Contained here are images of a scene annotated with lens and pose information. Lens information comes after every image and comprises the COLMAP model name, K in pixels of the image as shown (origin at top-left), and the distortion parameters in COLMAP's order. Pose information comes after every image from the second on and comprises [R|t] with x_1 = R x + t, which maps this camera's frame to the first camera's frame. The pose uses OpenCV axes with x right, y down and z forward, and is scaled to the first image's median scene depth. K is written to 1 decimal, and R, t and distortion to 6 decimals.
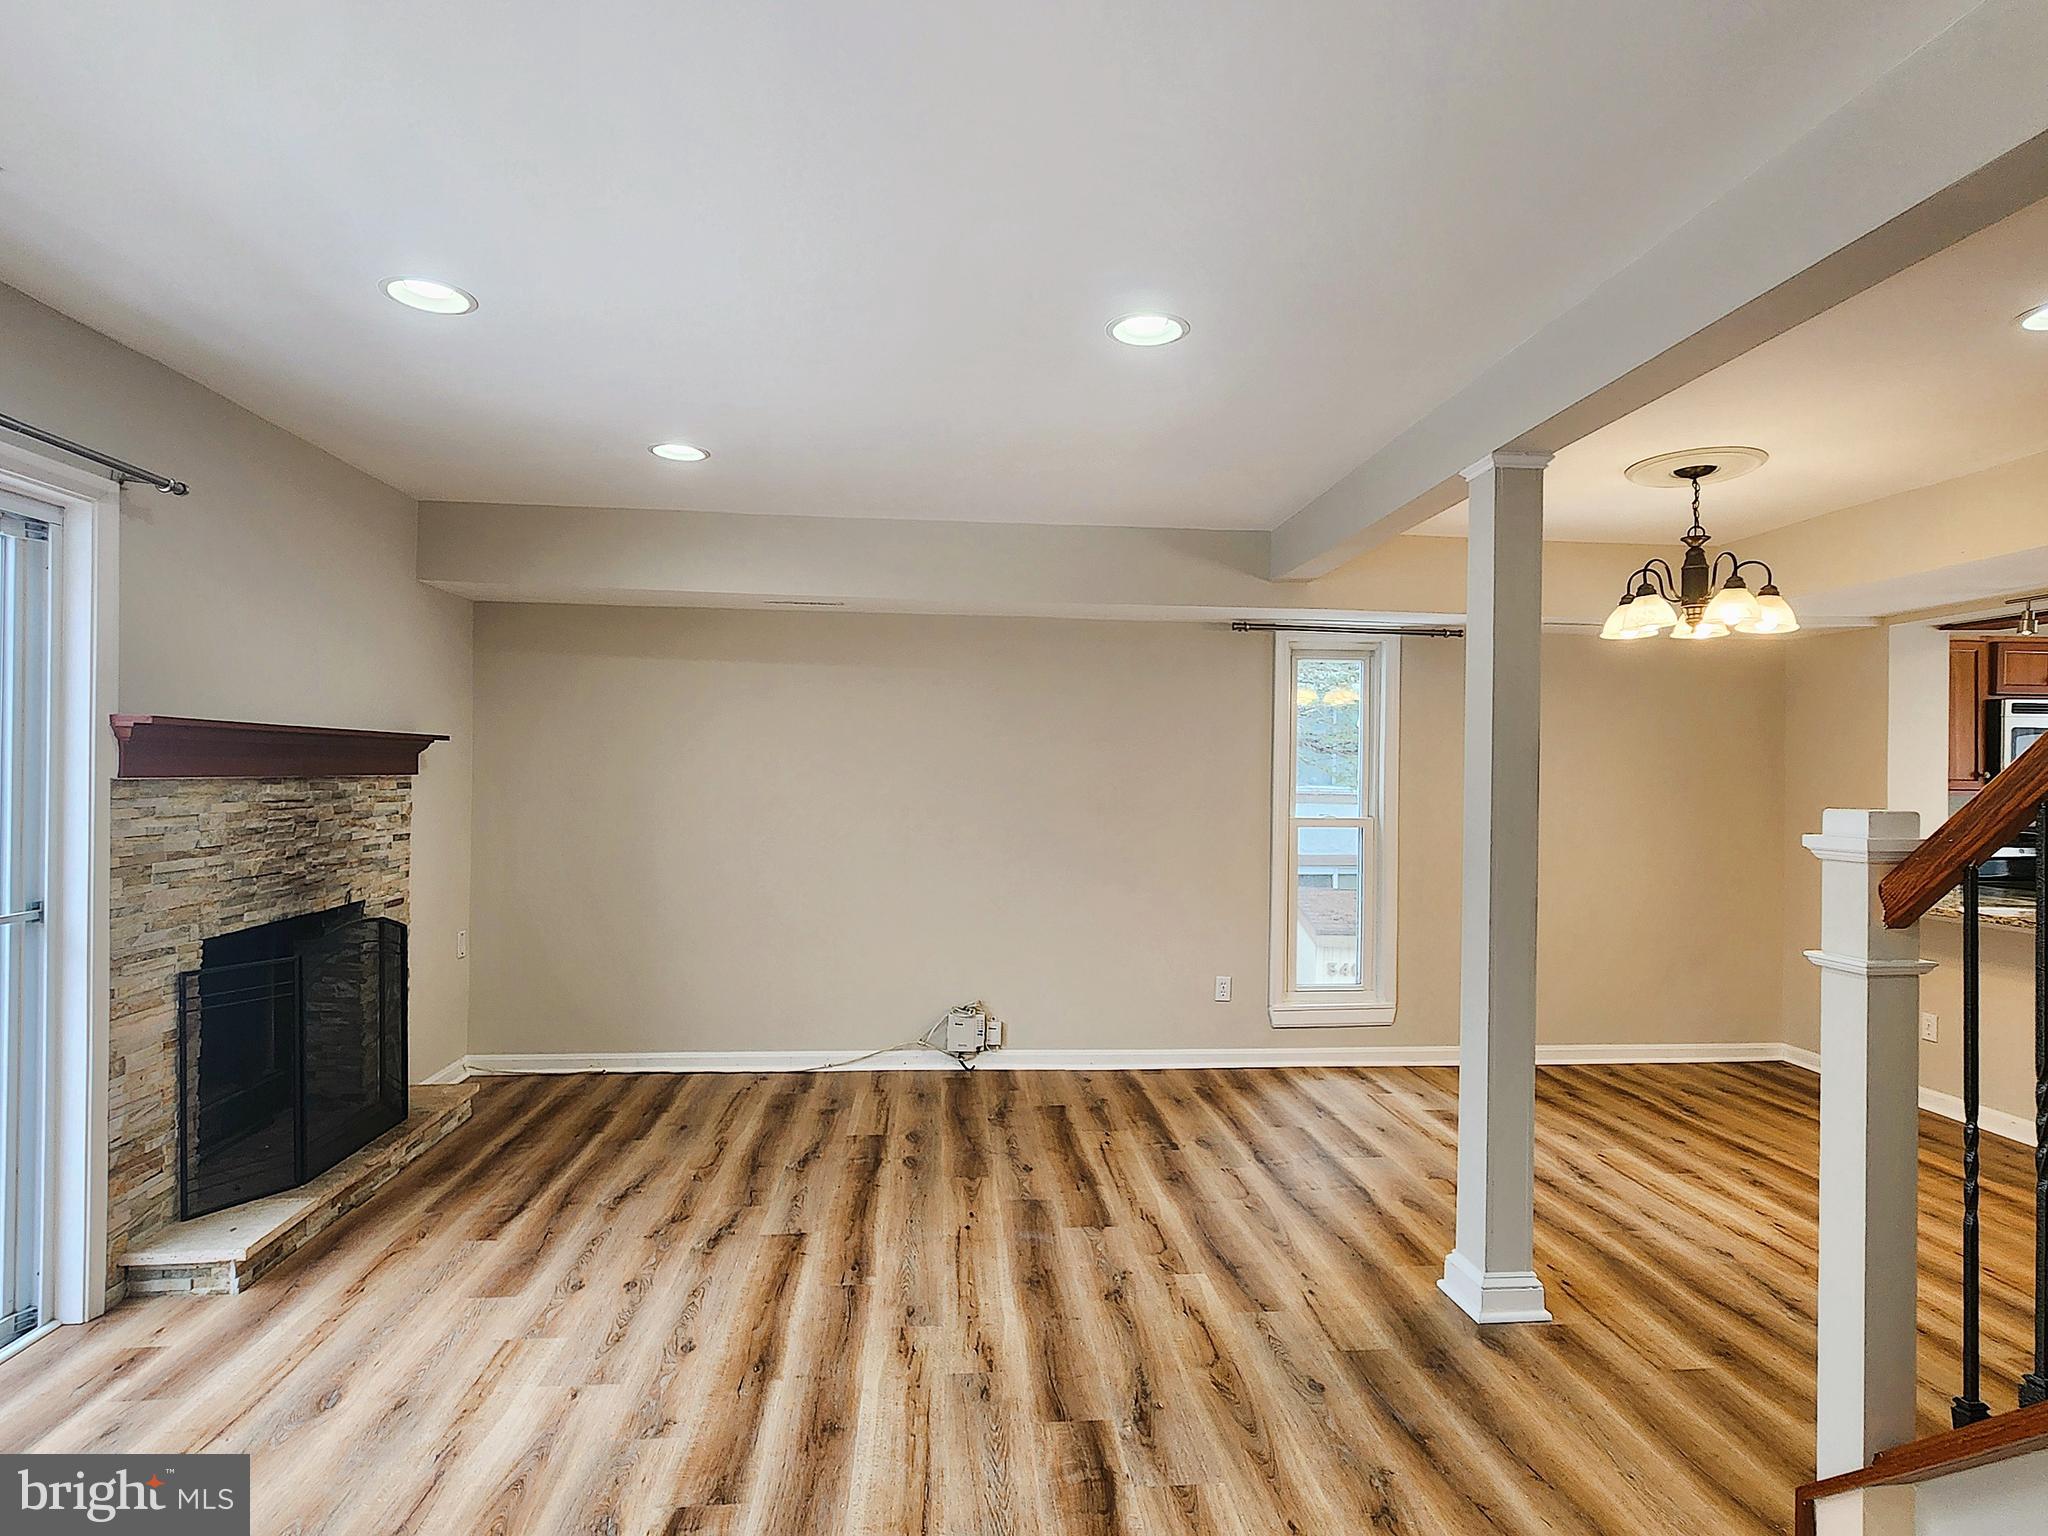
lens RADIAL K [[1101.5, 0, 1037.5], [0, 1101.5, 773.5], [0, 0, 1]] dist [-0.001782, 0.001156]
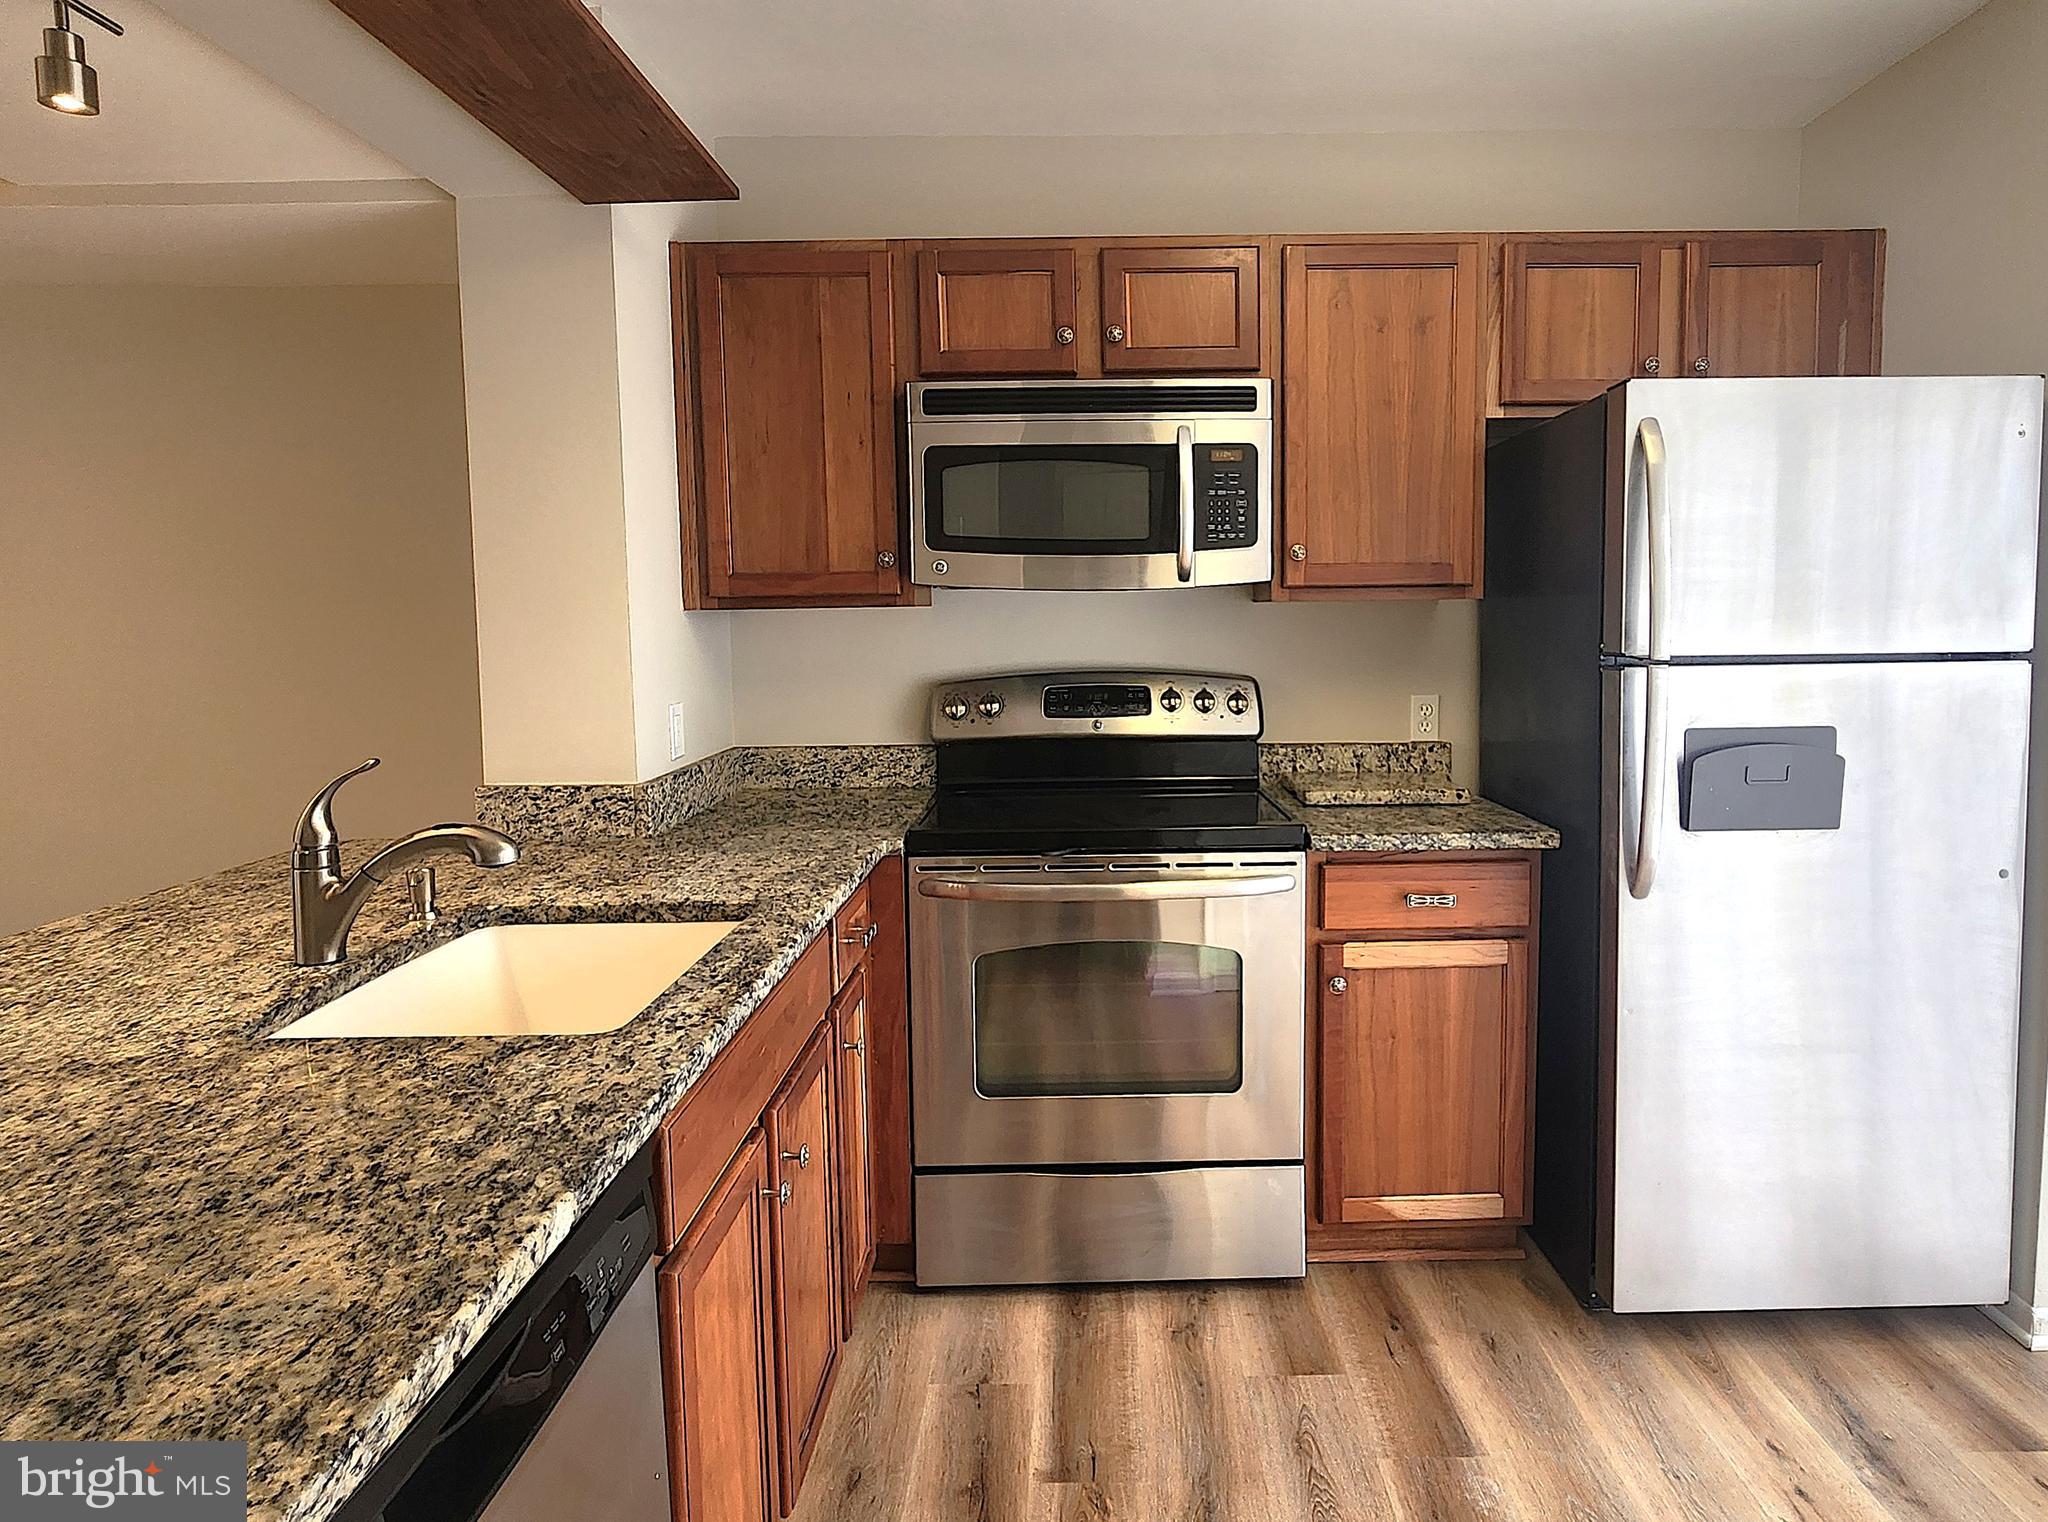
lens RADIAL K [[1175.3, 0, 1083.8], [0, 1175.3, 719.1], [0, 0, 1]] dist [-0.010716, 0.006775]
pose [[0.996233, -0.011579, -0.085935, 1.475789], [0.019800, 0.995238, 0.095440, 0.032249], [0.084421, -0.096782, 0.991719, 0.804158]]
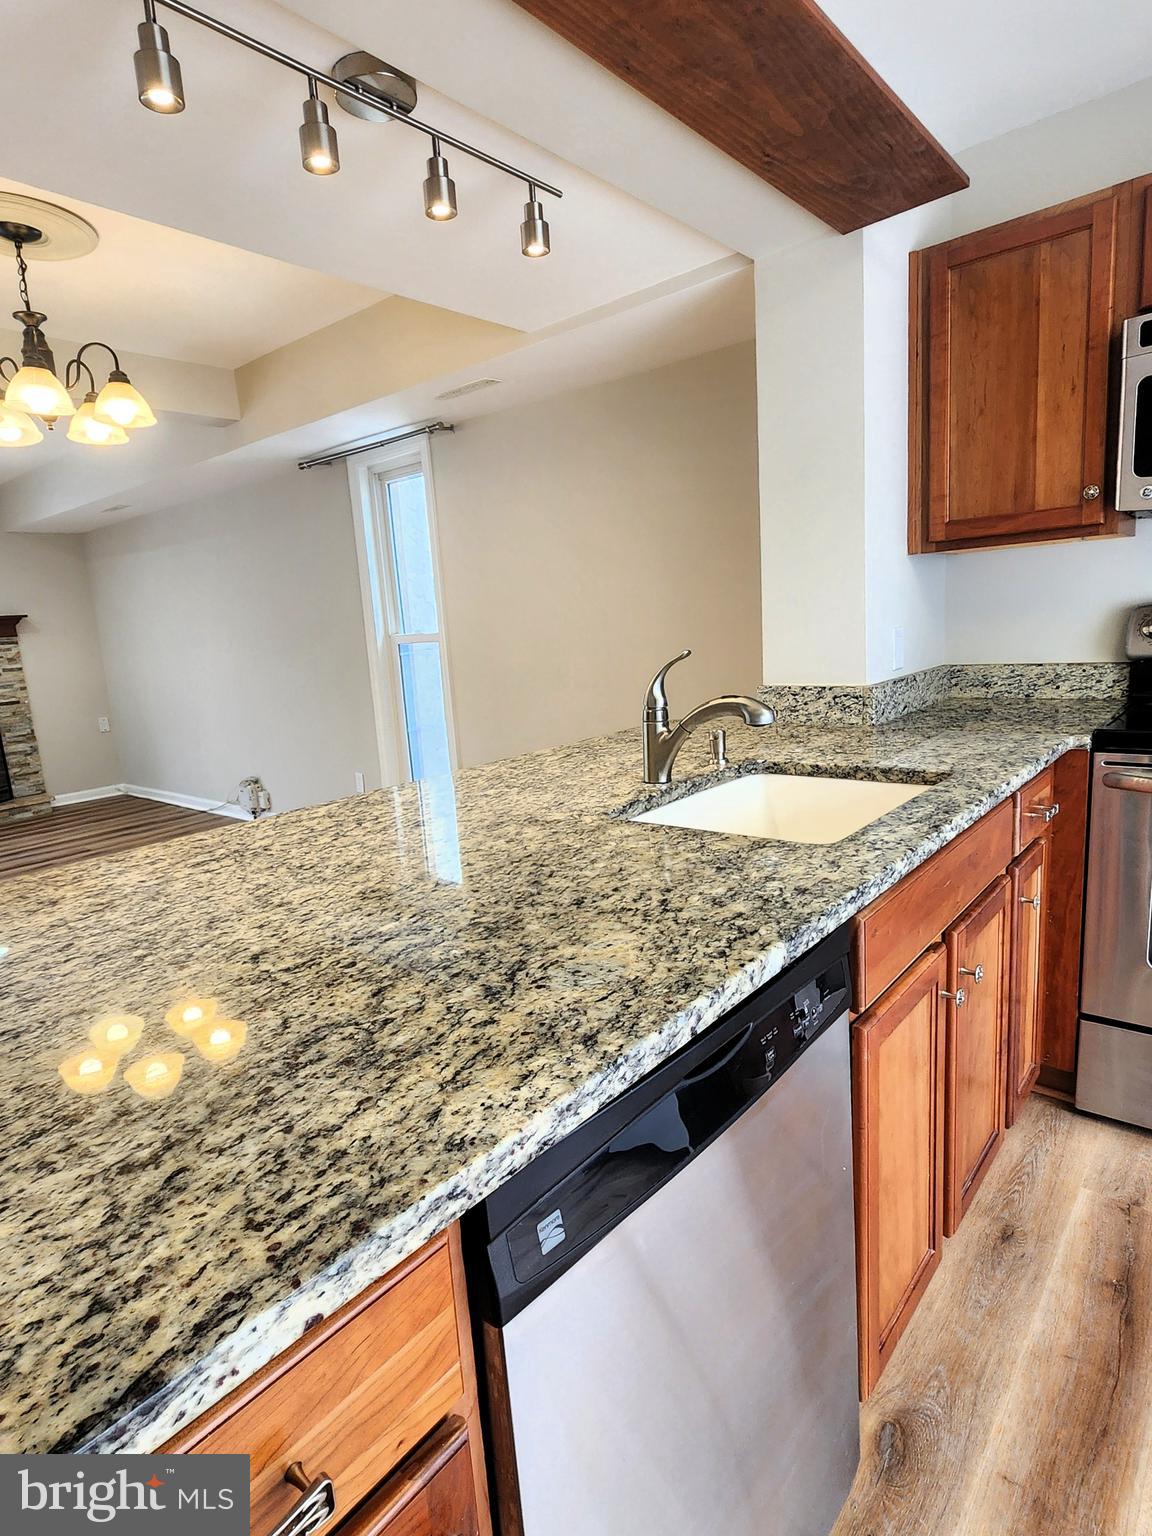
lens RADIAL K [[826.2, 0, 585.5], [0, 826.2, 772.1], [0, 0, 1]] dist [-0.001782, 0.001156]
pose [[0.703653, 0.075152, -0.706558, 1.466932], [0.077010, 0.980467, 0.180980, 0.060274], [0.706358, -0.181759, 0.684122, 0.841997]]
